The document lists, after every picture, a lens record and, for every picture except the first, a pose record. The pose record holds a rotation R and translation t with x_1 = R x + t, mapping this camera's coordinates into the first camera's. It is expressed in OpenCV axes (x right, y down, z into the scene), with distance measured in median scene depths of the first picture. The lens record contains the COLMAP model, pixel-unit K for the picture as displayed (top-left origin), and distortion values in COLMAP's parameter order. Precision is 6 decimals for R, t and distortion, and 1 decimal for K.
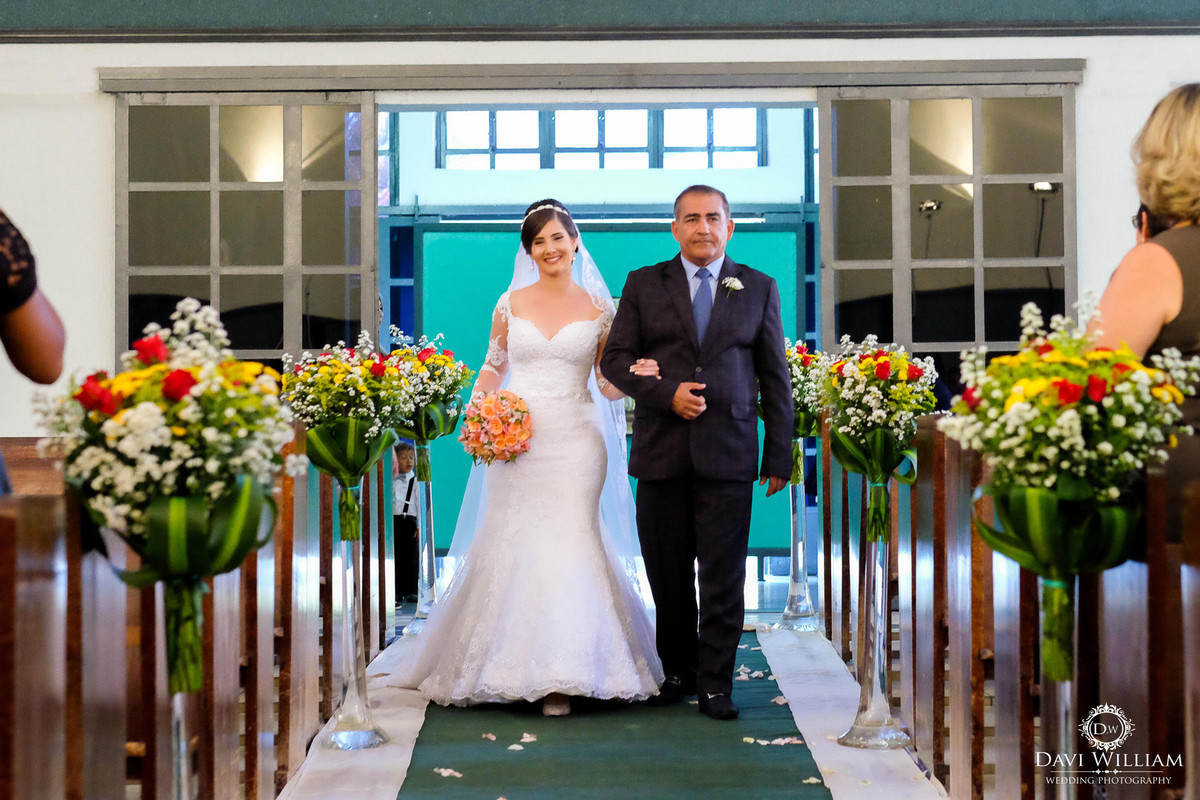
lens RADIAL K [[2817.0, 0, 600.0], [0, 2817.0, 400.0], [0, 0, 1]] dist [0.052992, -0.461771]
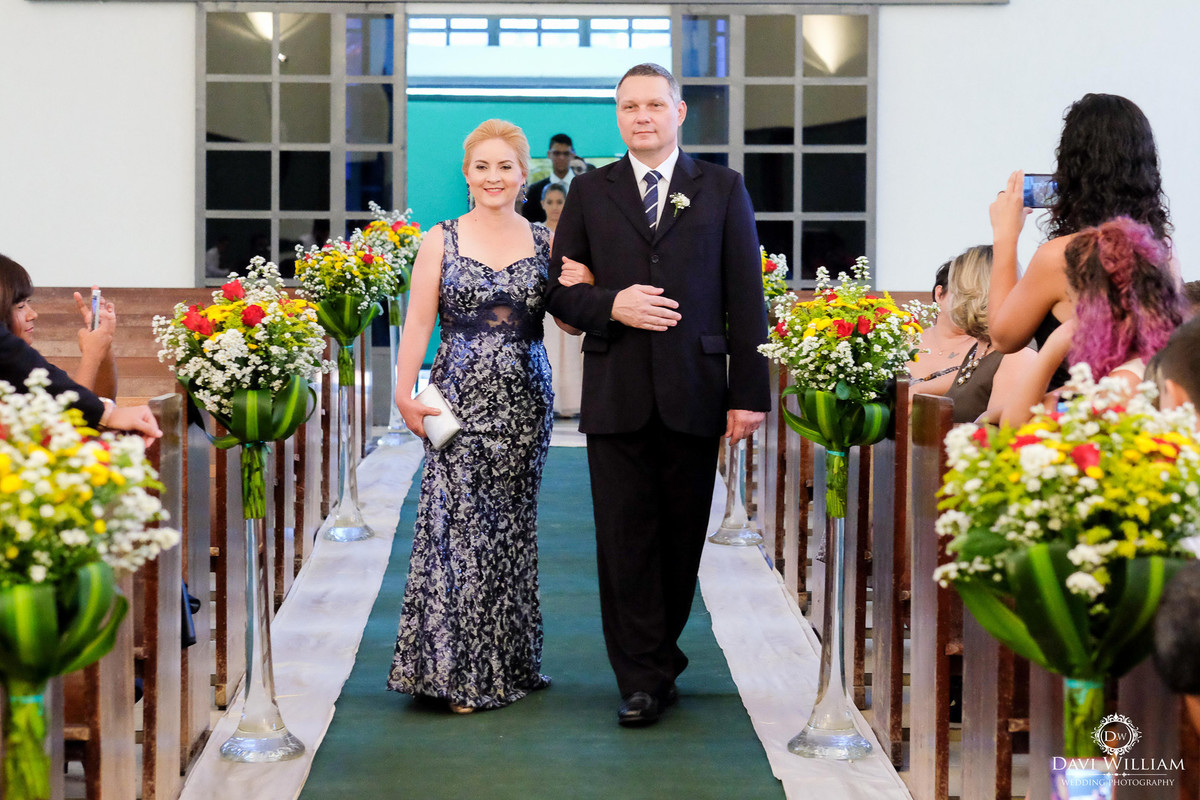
lens RADIAL K [[2817.0, 0, 600.0], [0, 2817.0, 400.0], [0, 0, 1]] dist [0.052992, -0.461771]
pose [[0.999632, 0.013747, 0.023366, 0.000936], [-0.015782, 0.995883, 0.089264, -0.096125], [-0.022043, -0.089600, 0.995734, -0.495109]]
